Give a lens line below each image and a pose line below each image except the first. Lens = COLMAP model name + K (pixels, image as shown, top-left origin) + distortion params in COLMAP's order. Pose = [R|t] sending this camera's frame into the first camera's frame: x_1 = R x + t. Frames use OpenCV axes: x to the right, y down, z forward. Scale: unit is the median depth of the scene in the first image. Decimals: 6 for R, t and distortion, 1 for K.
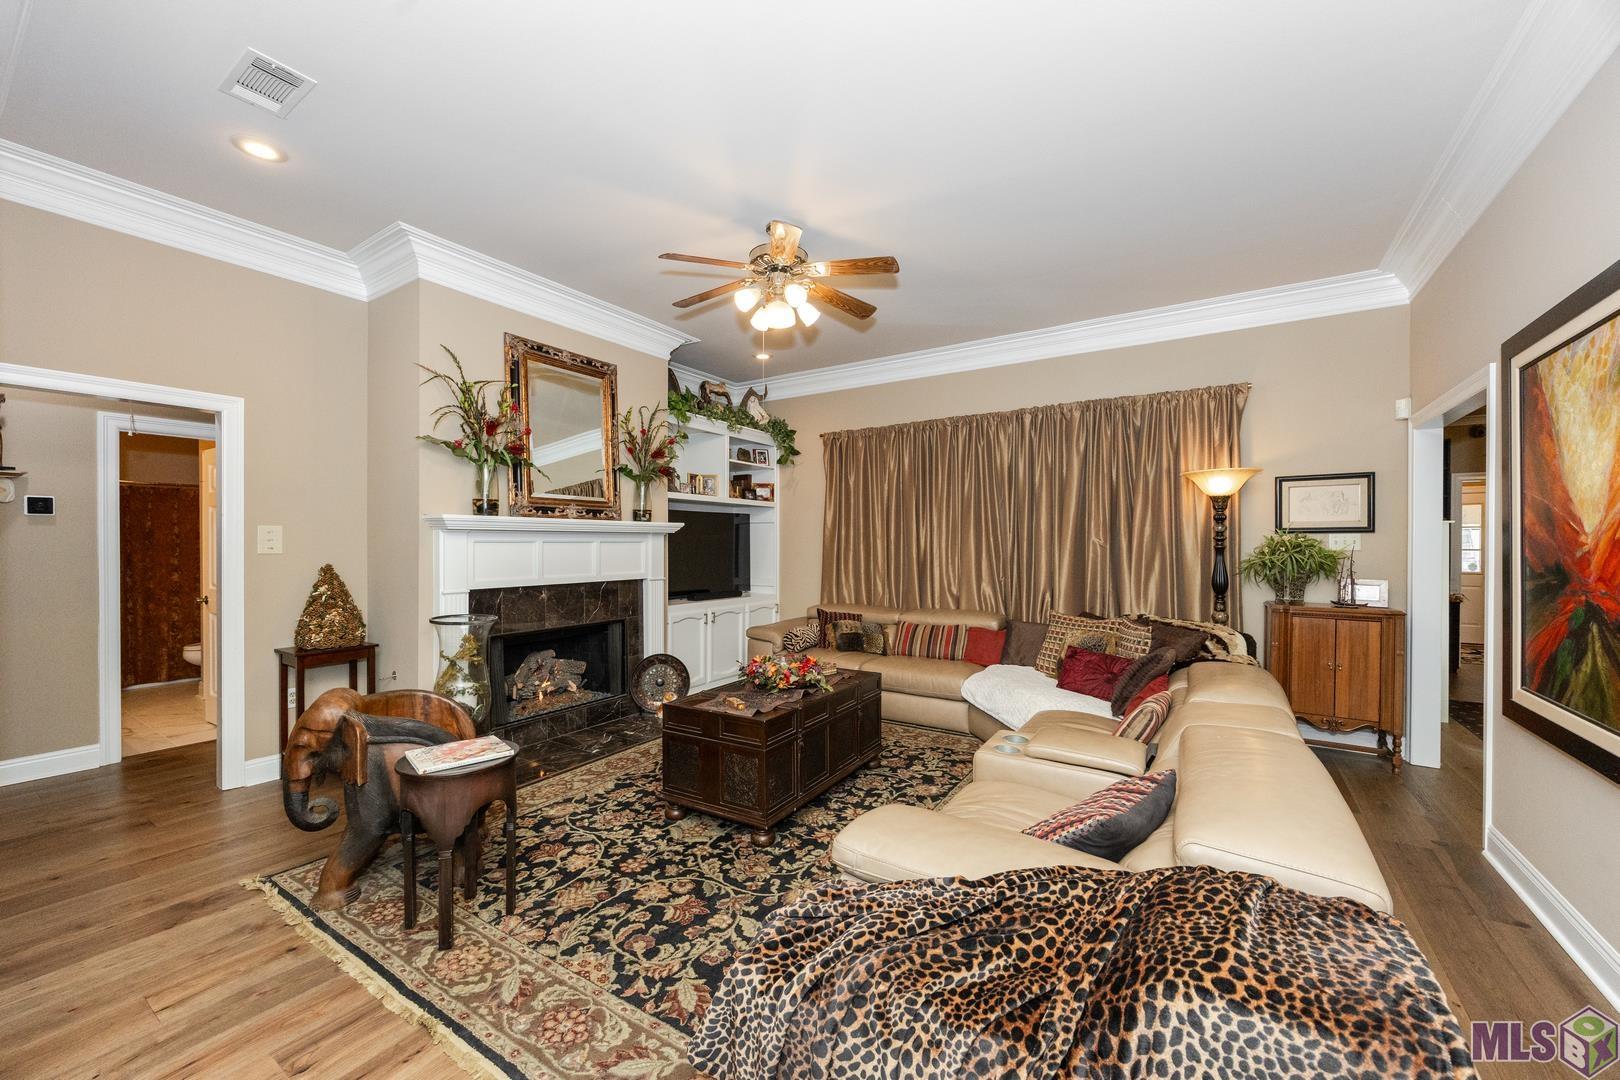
lens RADIAL K [[618.3, 0, 807.5], [0, 618.3, 540.6], [0, 0, 1]] dist [-0.001255, 0.000176]
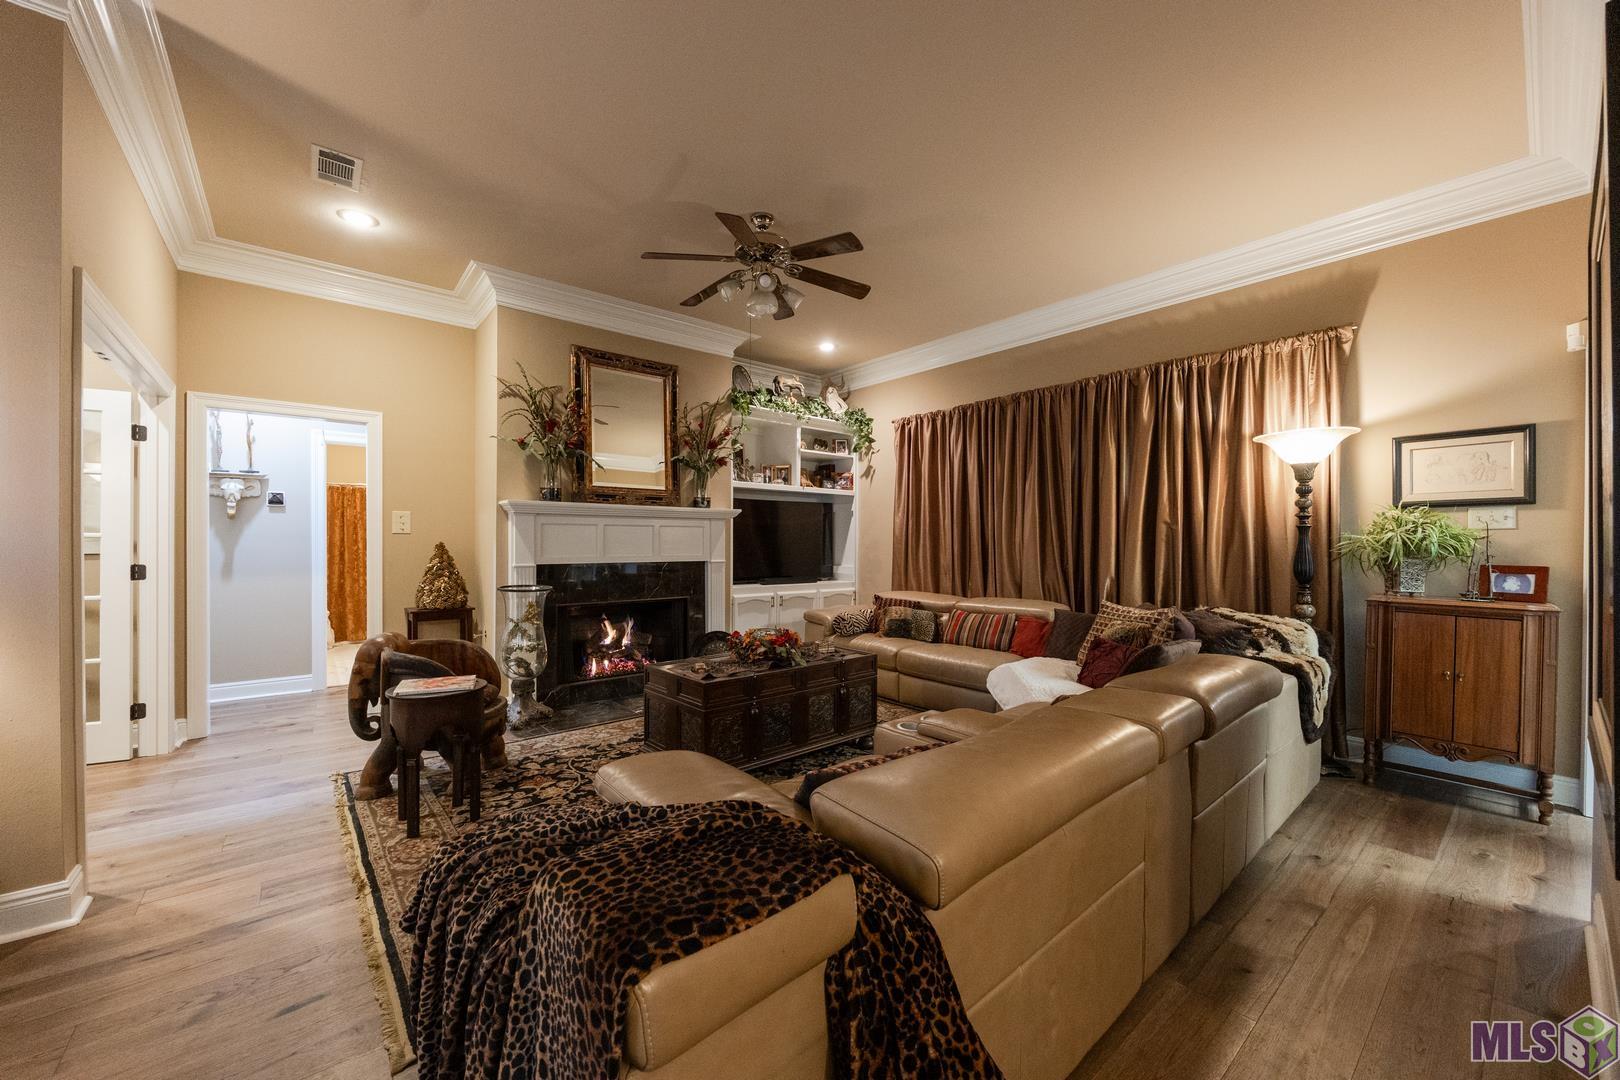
lens RADIAL K [[618.3, 0, 811.3], [0, 618.3, 541.7], [0, 0, 1]] dist [-0.001255, 0.000176]
pose [[0.956079, 0.001909, -0.293101, 0.303494], [-0.000778, 0.999992, 0.003975, 0.030775], [0.293107, -0.003573, 0.956073, 0.023579]]
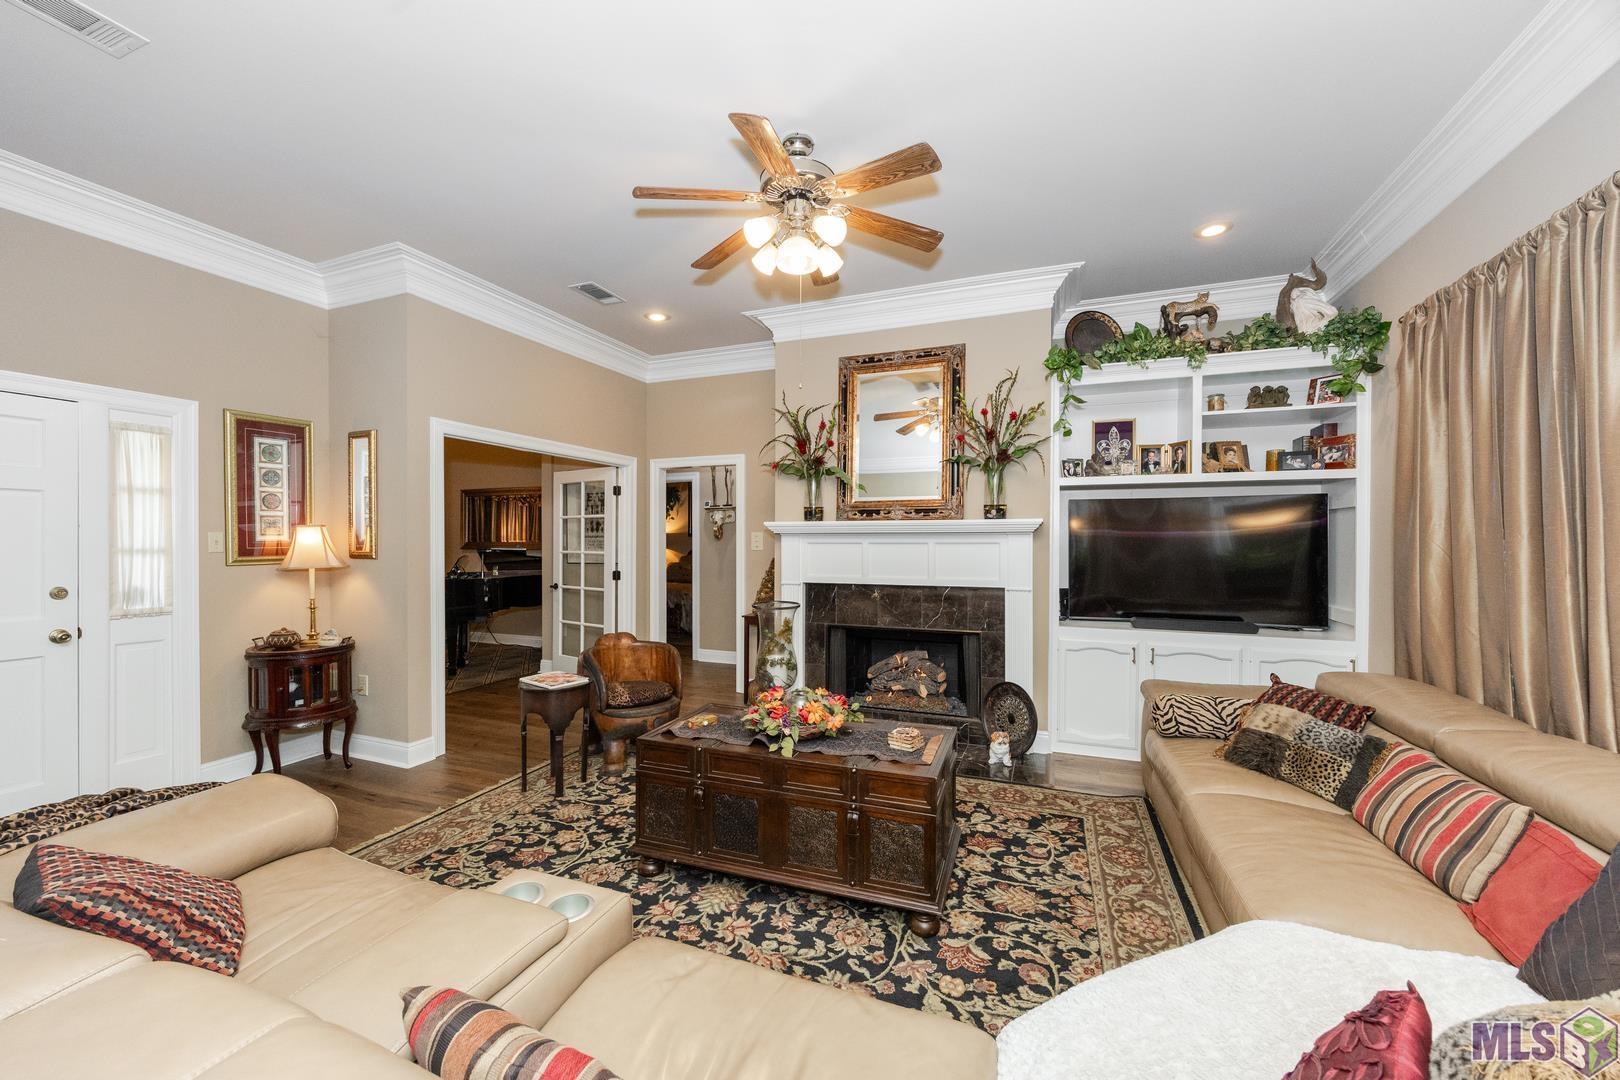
lens RADIAL K [[618.3, 0, 815.0], [0, 618.3, 541.9], [0, 0, 1]] dist [-0.001255, 0.000176]
pose [[0.211494, -0.003715, -0.977372, 0.646097], [-0.000069, 0.999993, -0.003816, 0.004100], [0.977379, 0.000874, 0.211493, 0.772342]]
